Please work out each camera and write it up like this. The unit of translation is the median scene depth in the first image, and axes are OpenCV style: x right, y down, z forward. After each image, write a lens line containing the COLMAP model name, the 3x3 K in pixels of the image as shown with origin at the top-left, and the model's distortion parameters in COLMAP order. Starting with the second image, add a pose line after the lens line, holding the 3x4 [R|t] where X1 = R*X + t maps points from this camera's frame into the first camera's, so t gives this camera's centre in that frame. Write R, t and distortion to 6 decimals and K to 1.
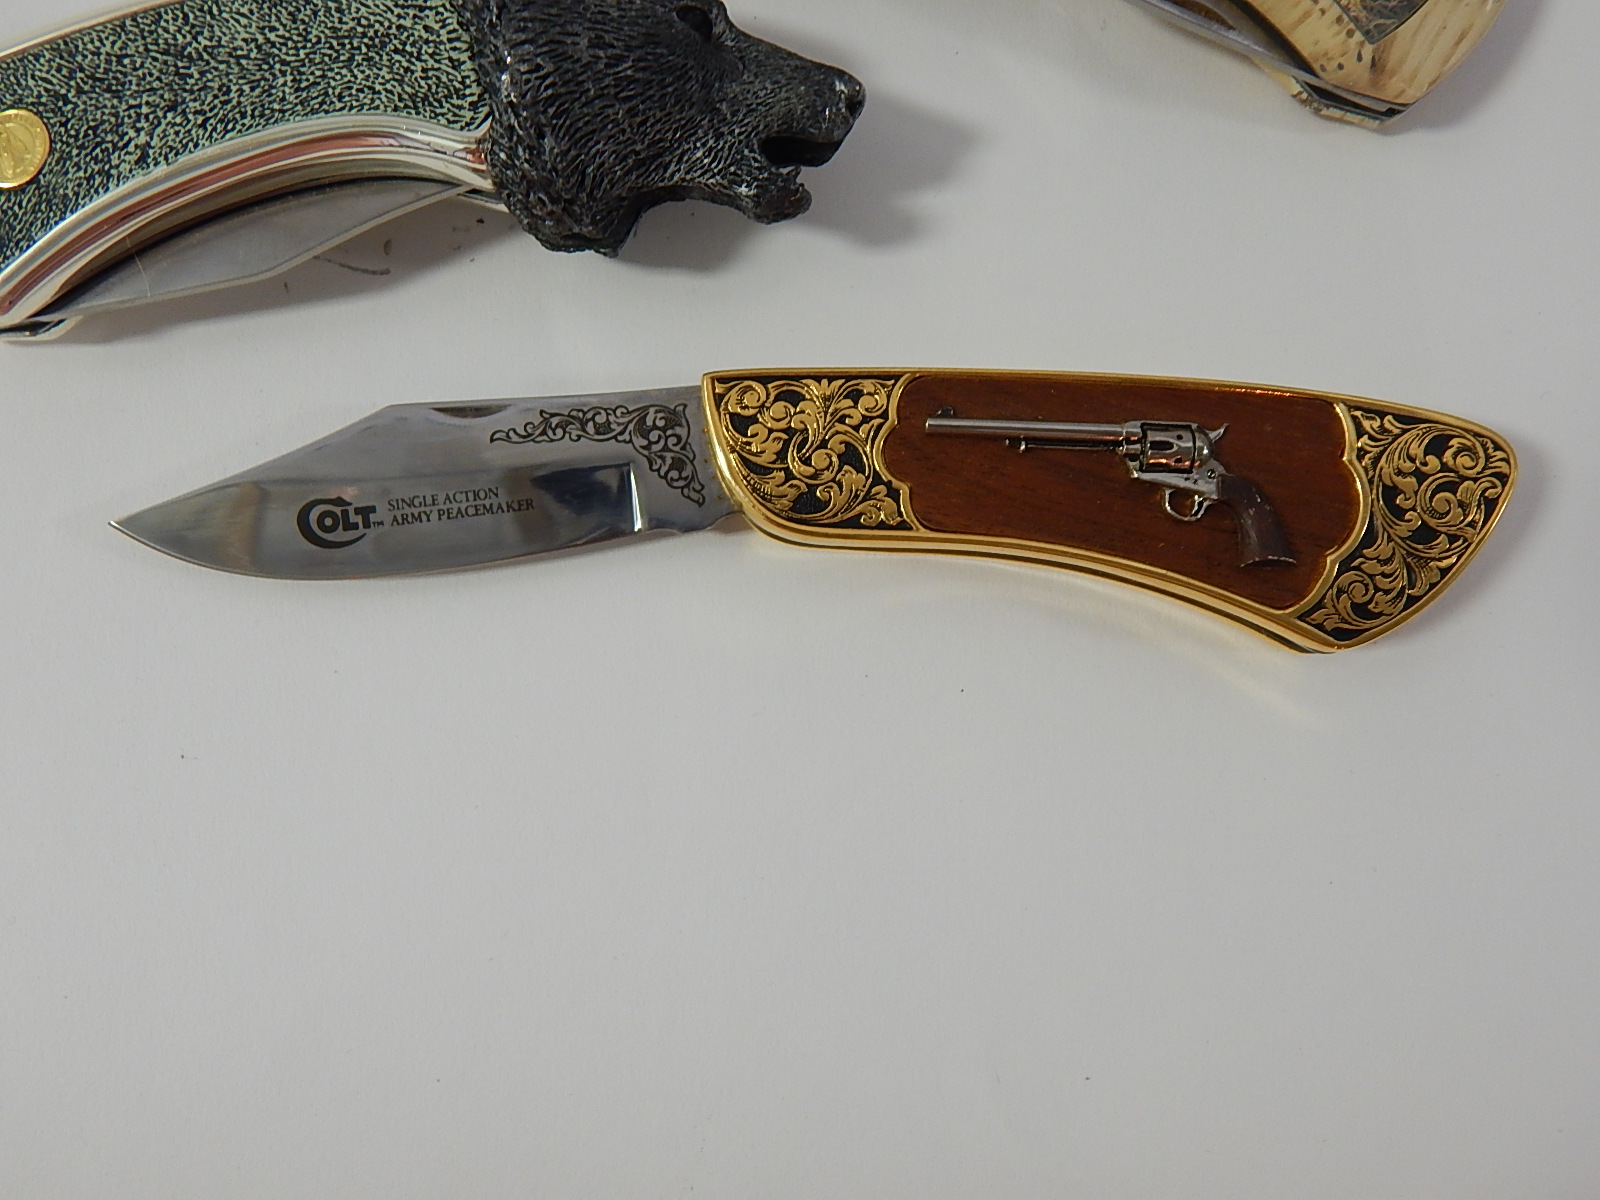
lens RADIAL K [[1473.3, 0, 809.1], [0, 1473.3, 661.8], [0, 0, 1]] dist [0.006294, -0.008985]
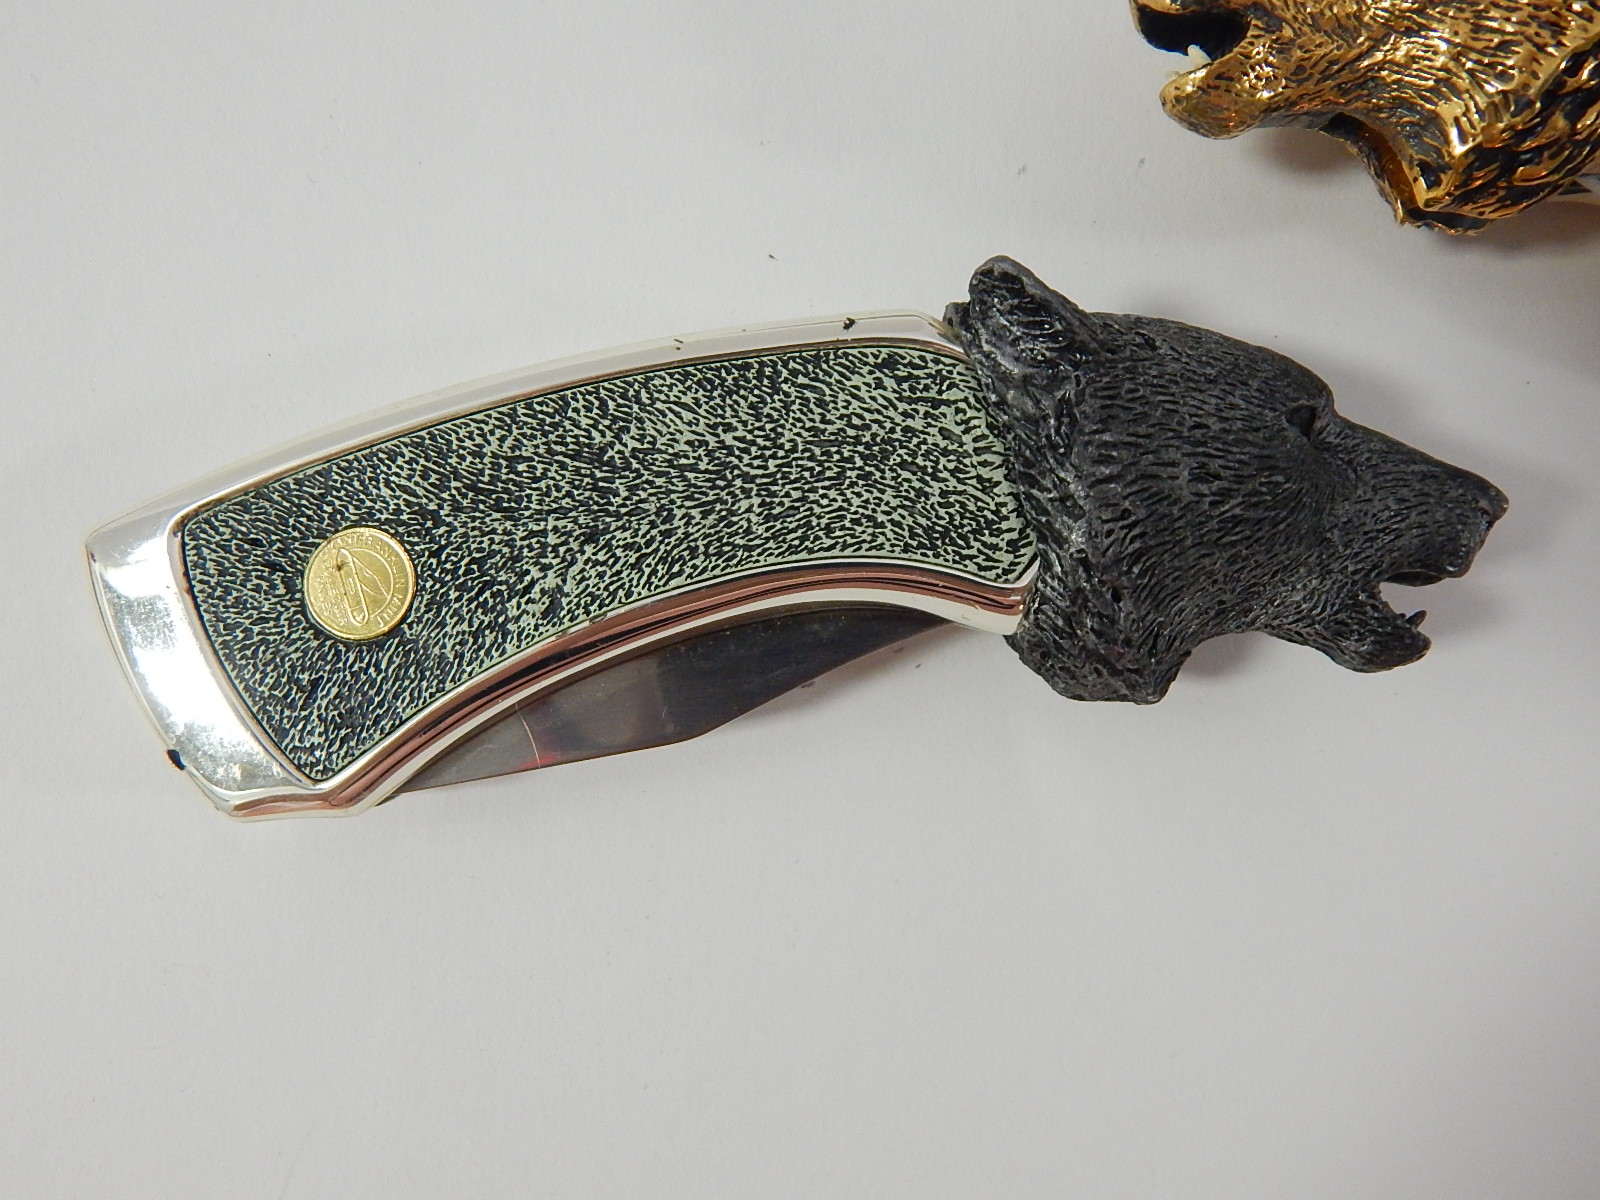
lens RADIAL K [[1473.3, 0, 781.8], [0, 1473.3, 661.6], [0, 0, 1]] dist [0.006294, -0.008985]
pose [[0.999330, 0.002708, 0.036500, -0.360250], [-0.005284, 0.997487, 0.070659, -0.362522], [-0.036217, -0.070805, 0.996832, 0.266774]]
